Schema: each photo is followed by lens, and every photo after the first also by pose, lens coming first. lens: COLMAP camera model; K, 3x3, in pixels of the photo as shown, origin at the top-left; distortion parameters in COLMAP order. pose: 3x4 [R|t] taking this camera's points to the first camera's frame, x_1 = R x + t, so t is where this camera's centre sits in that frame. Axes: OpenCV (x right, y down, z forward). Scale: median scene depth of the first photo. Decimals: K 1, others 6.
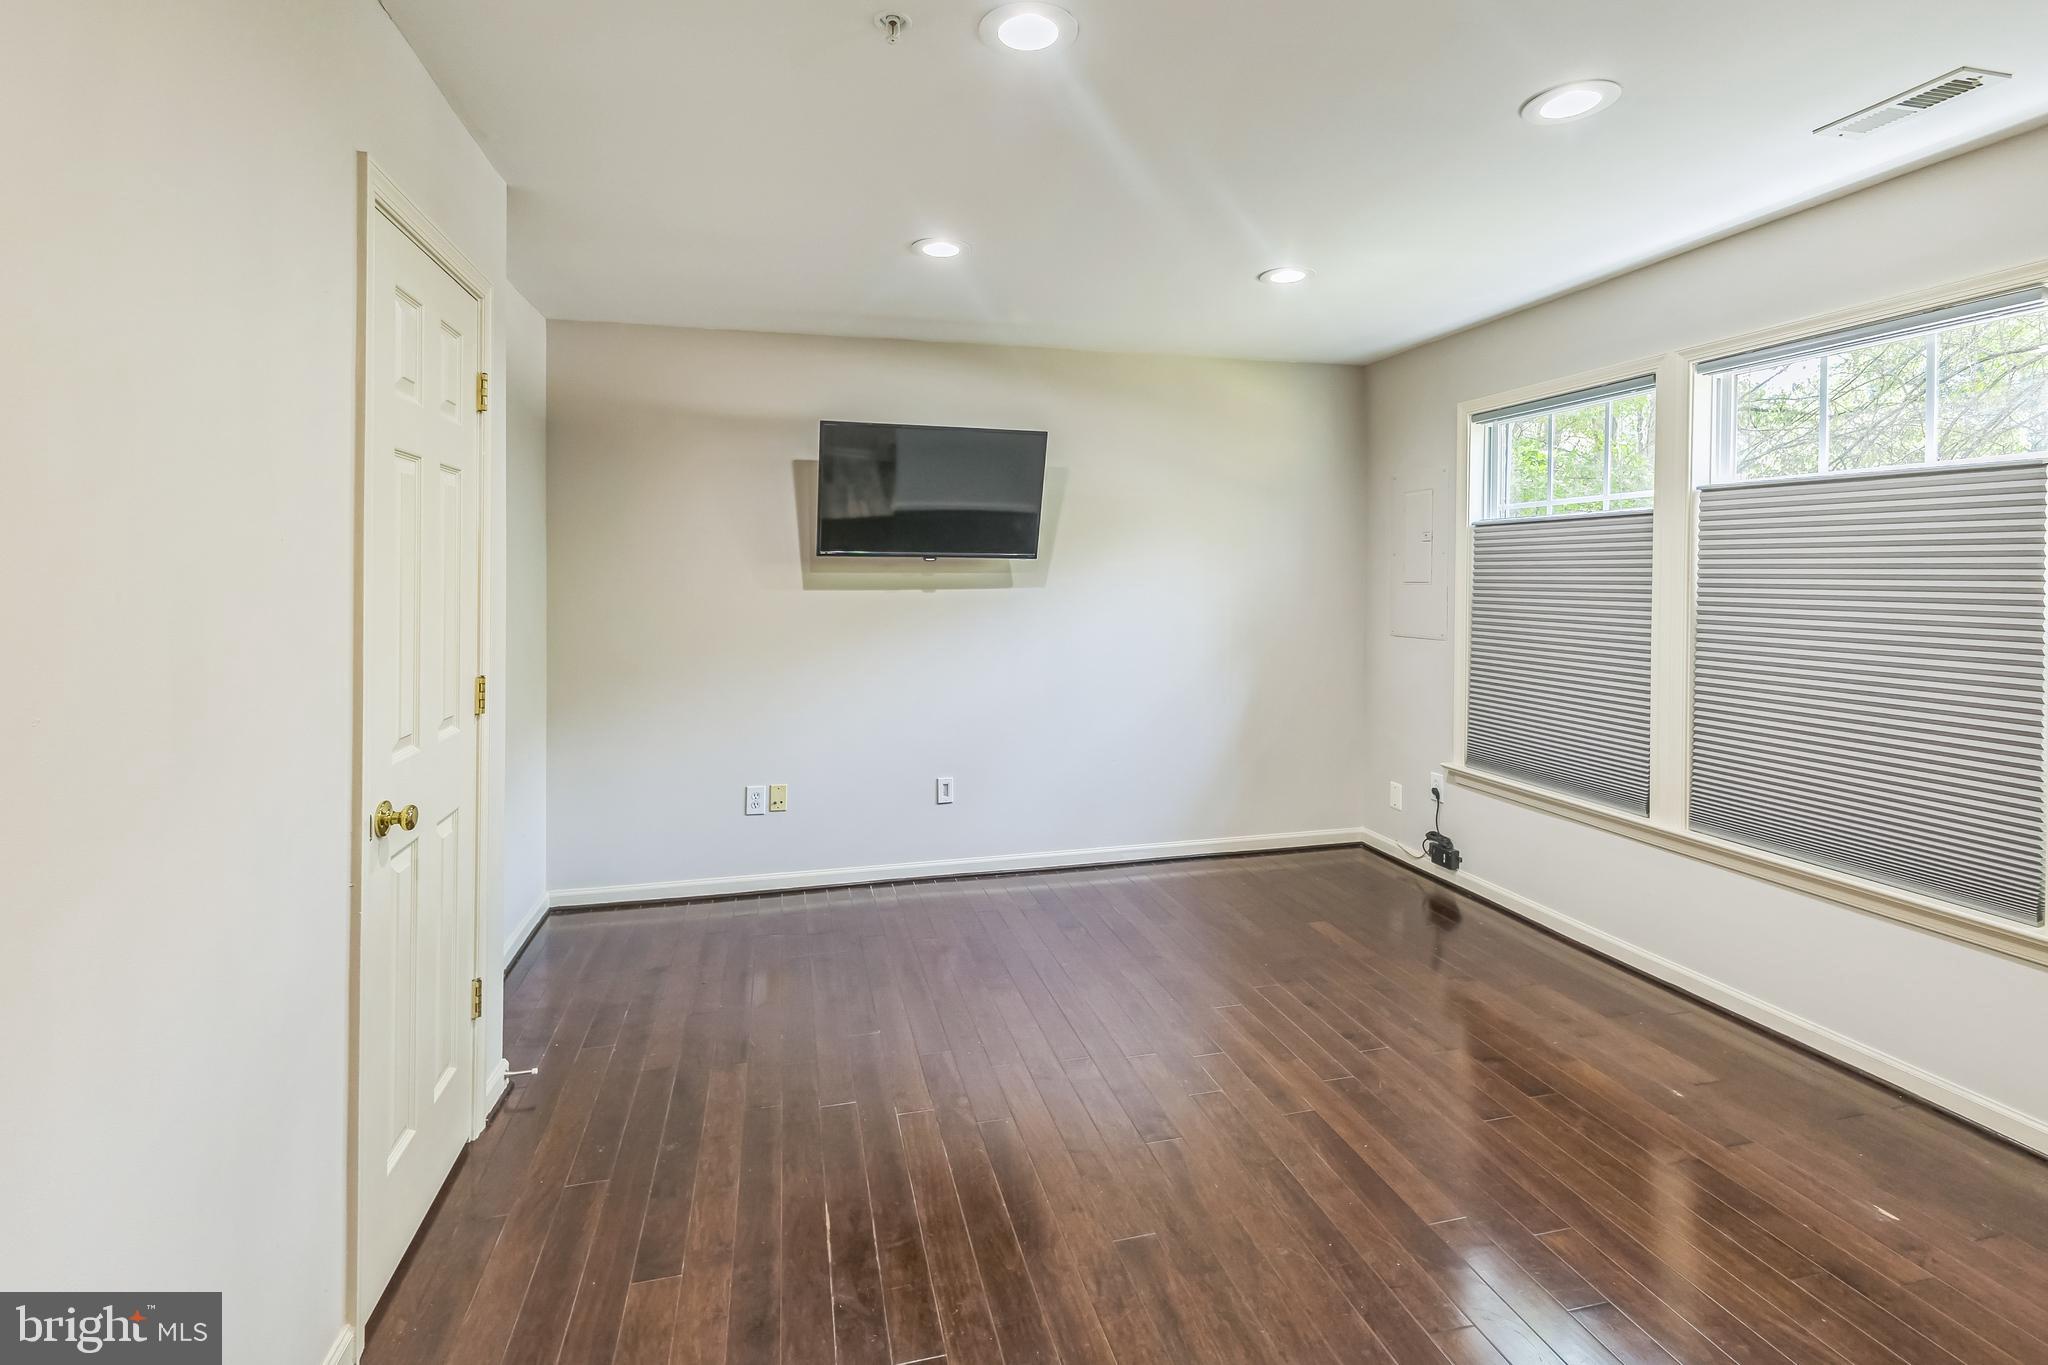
lens RADIAL K [[928.1, 0, 995.1], [0, 928.1, 589.8], [0, 0, 1]] dist [0.006548, -0.000919]
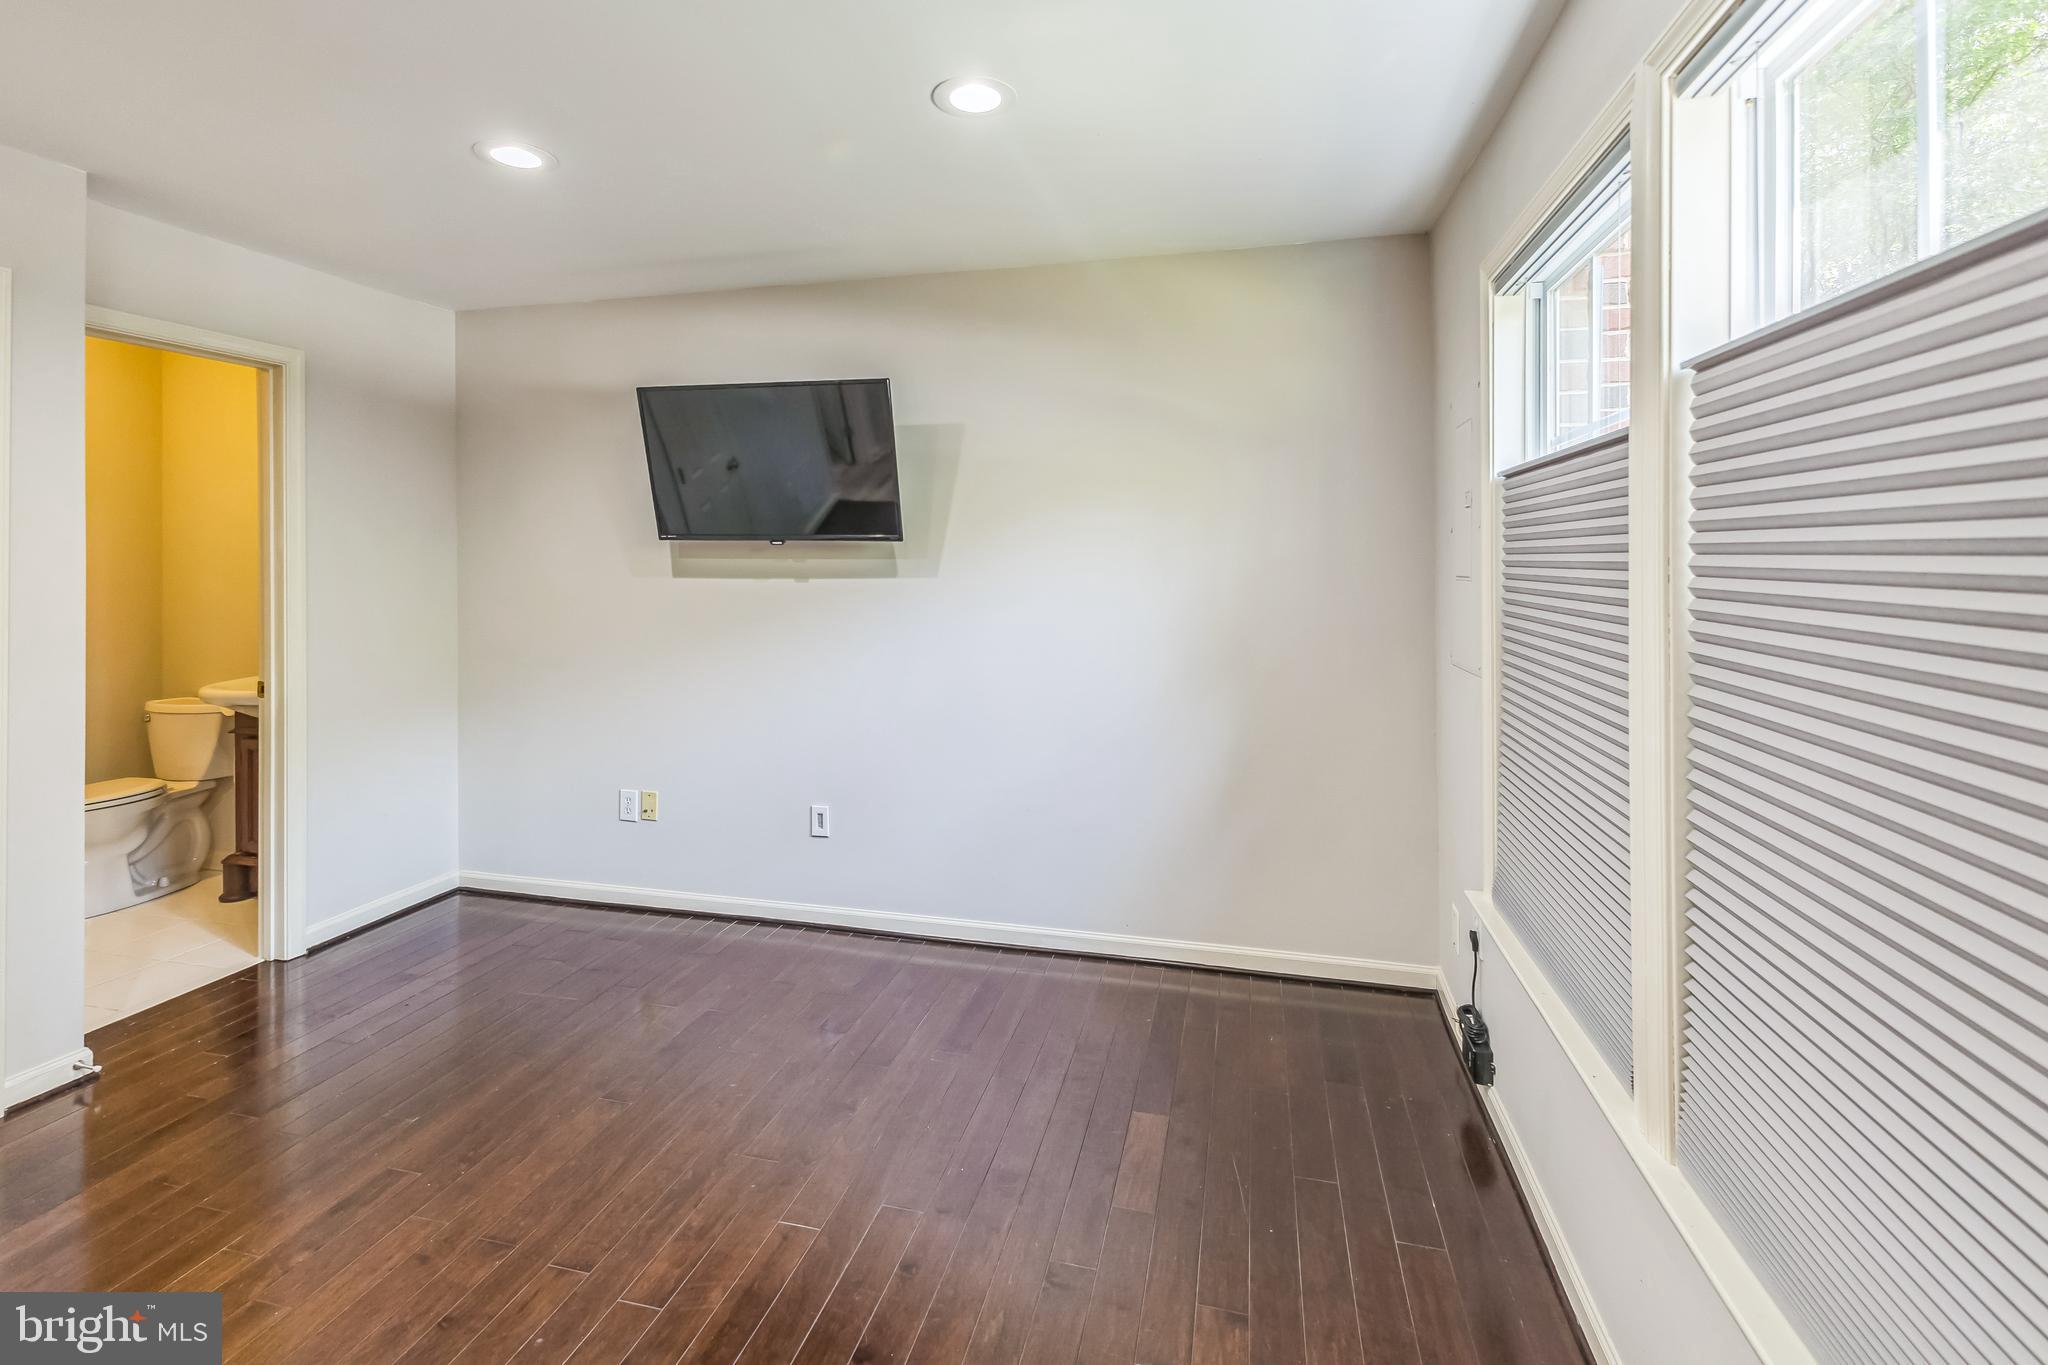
lens RADIAL K [[928.1, 0, 1038.1], [0, 928.1, 559.6], [0, 0, 1]] dist [0.006548, -0.000919]
pose [[0.883876, 0.003896, -0.467705, 0.533039], [-0.013477, 0.999762, -0.017140, -0.006460], [0.467527, 0.021453, 0.883718, 0.372370]]
